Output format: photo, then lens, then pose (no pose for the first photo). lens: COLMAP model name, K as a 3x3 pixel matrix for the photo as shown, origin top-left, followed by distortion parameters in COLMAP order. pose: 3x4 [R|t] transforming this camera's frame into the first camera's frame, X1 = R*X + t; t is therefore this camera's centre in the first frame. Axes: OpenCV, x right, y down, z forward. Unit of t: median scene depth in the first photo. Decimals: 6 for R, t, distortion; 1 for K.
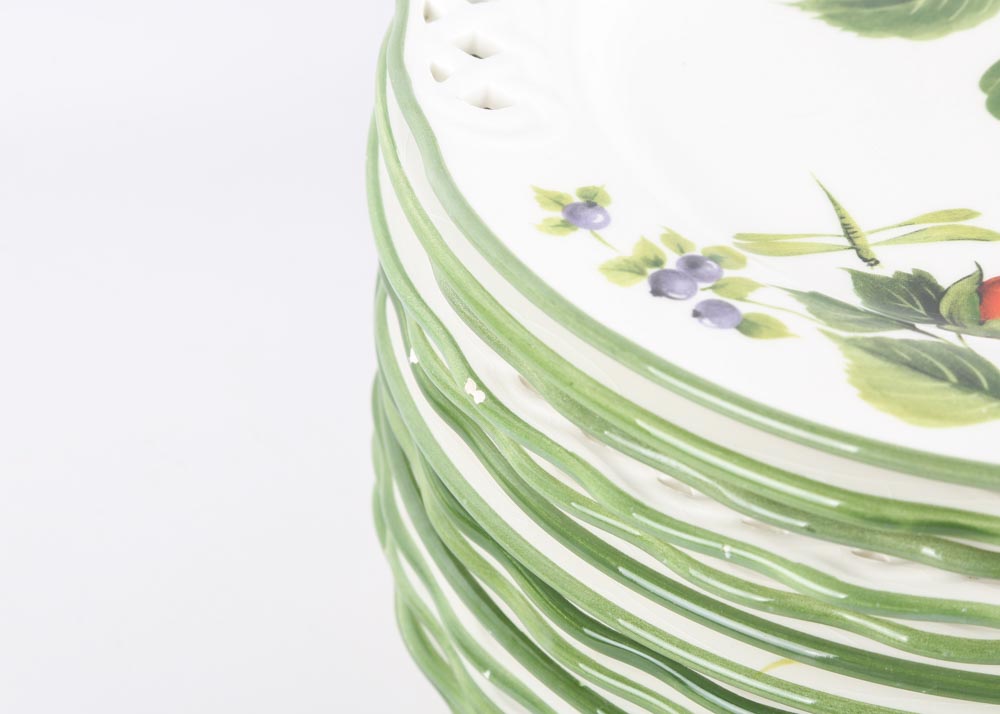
lens RADIAL K [[2667.1, 0, 496.9], [0, 2667.1, 360.2], [0, 0, 1]] dist [0.278809, 0.000000]
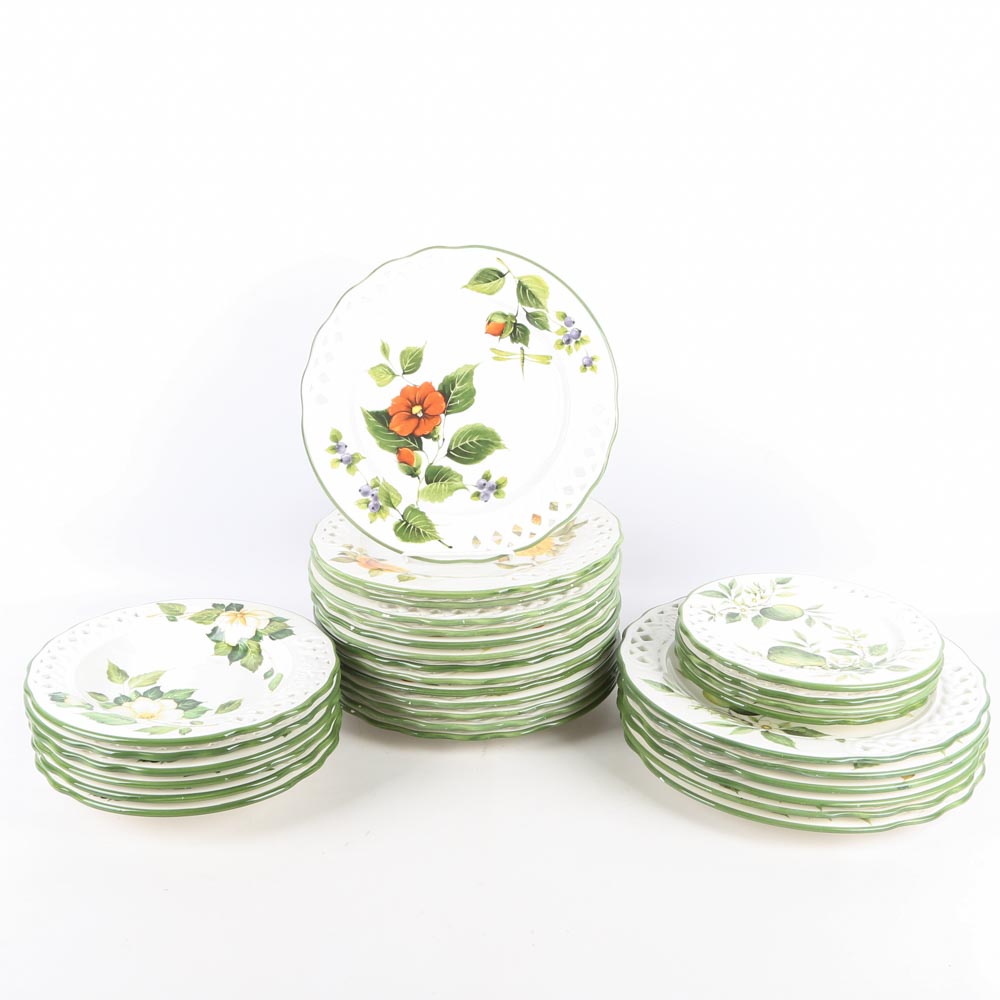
lens RADIAL K [[1315.1, 0, 504.6], [0, 1315.1, 493.5], [0, 0, 1]] dist [-0.108418, 0.000000]
pose [[-0.966094, -0.257709, -0.015759, 0.143802], [0.166734, -0.669323, 0.724021, -1.790856], [-0.197135, 0.696845, 0.689598, -0.307483]]
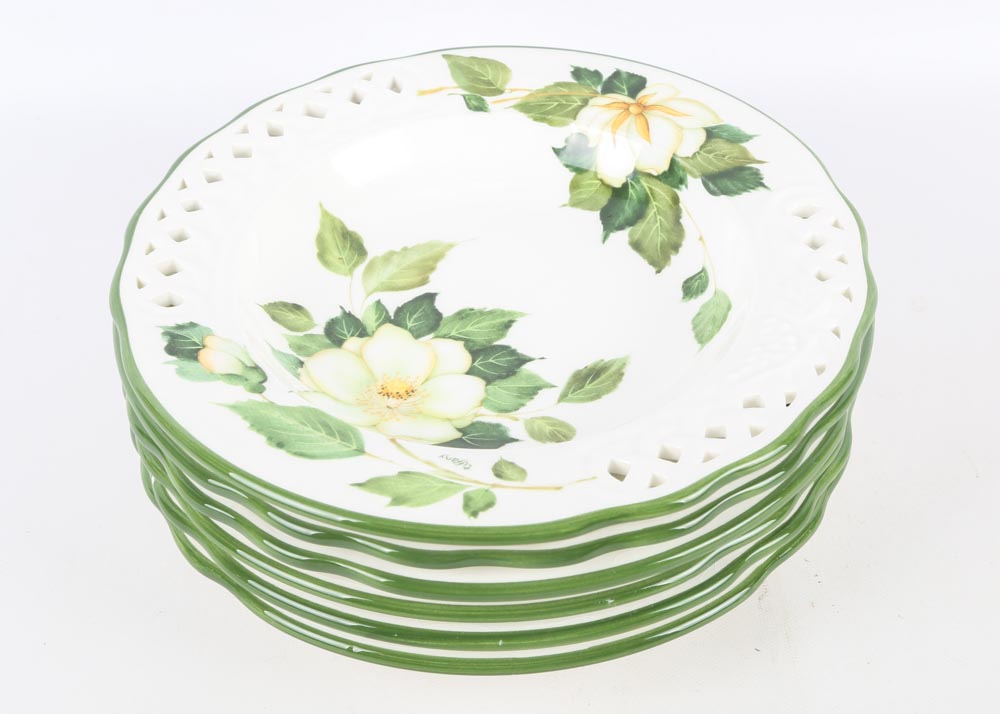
lens RADIAL K [[1898.2, 0, 500.1], [0, 1898.2, 355.8], [0, 0, 1]] dist [0.039904, 0.000000]
pose [[-0.923930, -0.367787, 0.105286, 0.369717], [0.380571, -0.855599, 0.350880, -1.063353], [-0.038966, 0.364258, 0.930483, 0.266314]]
